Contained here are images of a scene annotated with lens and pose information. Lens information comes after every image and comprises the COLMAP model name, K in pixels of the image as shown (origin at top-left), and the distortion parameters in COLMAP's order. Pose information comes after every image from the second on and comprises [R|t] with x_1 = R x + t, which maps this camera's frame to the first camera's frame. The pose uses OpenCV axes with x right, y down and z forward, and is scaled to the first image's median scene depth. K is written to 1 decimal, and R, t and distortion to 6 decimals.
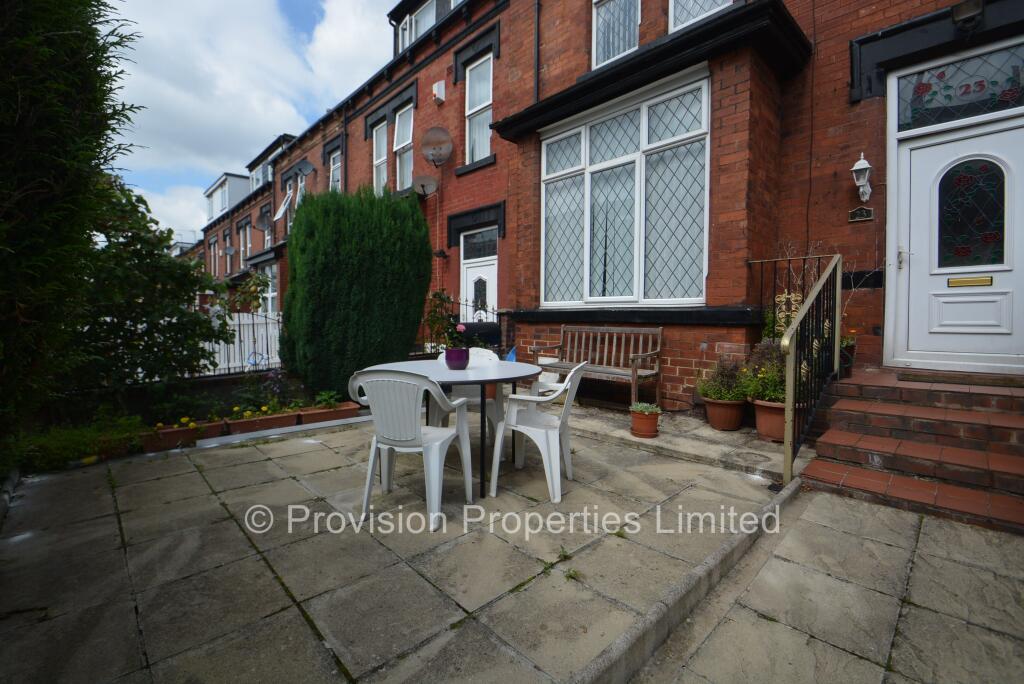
lens RADIAL K [[451.5, 0, 482.3], [0, 451.5, 323.9], [0, 0, 1]] dist [-0.012039, -0.000404]
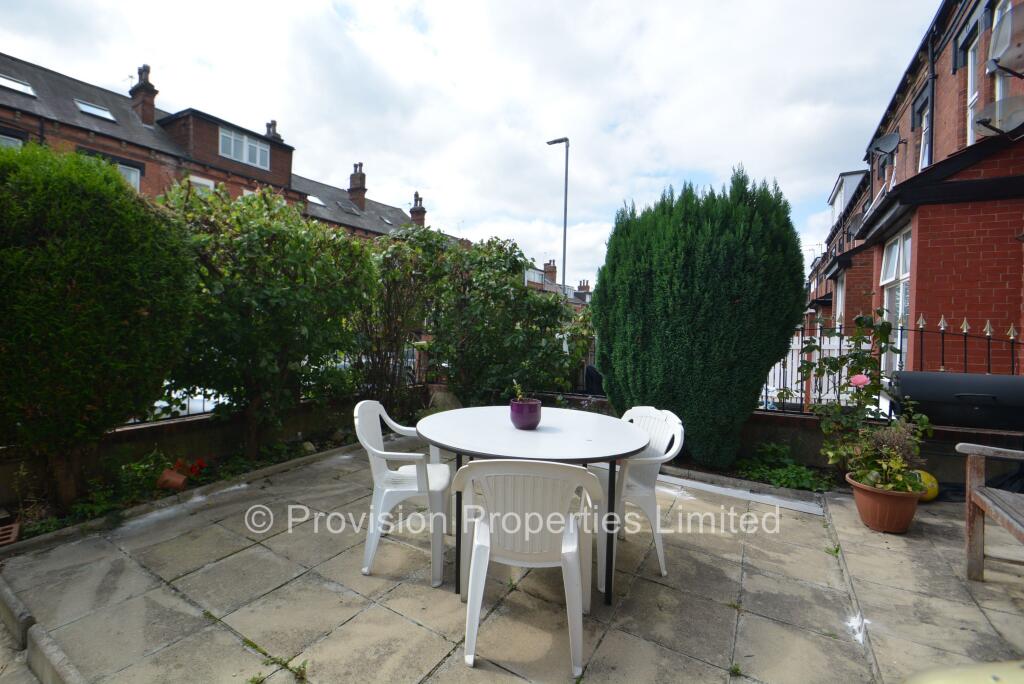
lens RADIAL K [[451.5, 0, 484.2], [0, 451.5, 322.9], [0, 0, 1]] dist [-0.012039, -0.000404]
pose [[0.257923, 0.002535, -0.966162, 1.042486], [-0.036336, 0.999315, -0.007078, -0.113225], [0.965482, 0.036932, 0.257839, 1.101105]]
